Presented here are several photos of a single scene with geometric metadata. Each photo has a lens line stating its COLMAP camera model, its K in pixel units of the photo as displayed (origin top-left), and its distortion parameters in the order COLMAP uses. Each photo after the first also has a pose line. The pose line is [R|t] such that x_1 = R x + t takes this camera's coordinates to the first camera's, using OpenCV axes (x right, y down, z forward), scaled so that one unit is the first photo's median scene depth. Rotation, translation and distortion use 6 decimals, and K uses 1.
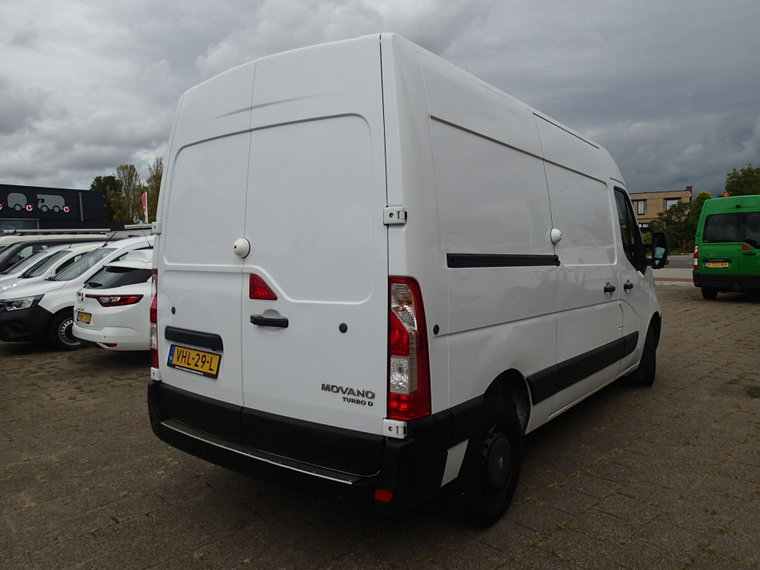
lens RADIAL K [[562.3, 0, 380.0], [0, 562.3, 285.0], [0, 0, 1]] dist [0.003425, 0.004247]
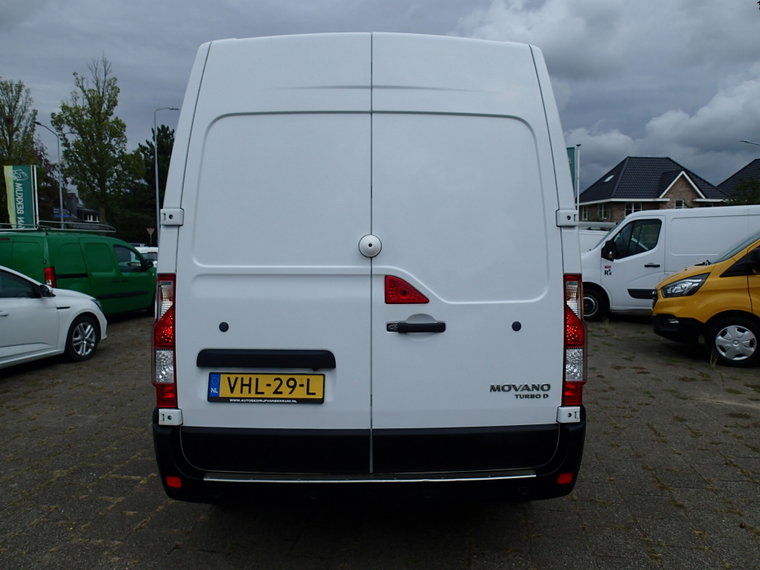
lens RADIAL K [[562.3, 0, 380.0], [0, 562.3, 285.0], [0, 0, 1]] dist [0.003425, 0.004247]
pose [[0.784106, -0.026989, 0.620040, -0.799822], [0.033052, 0.999452, 0.001706, -0.006946], [-0.619747, 0.019156, 0.784568, 0.320574]]
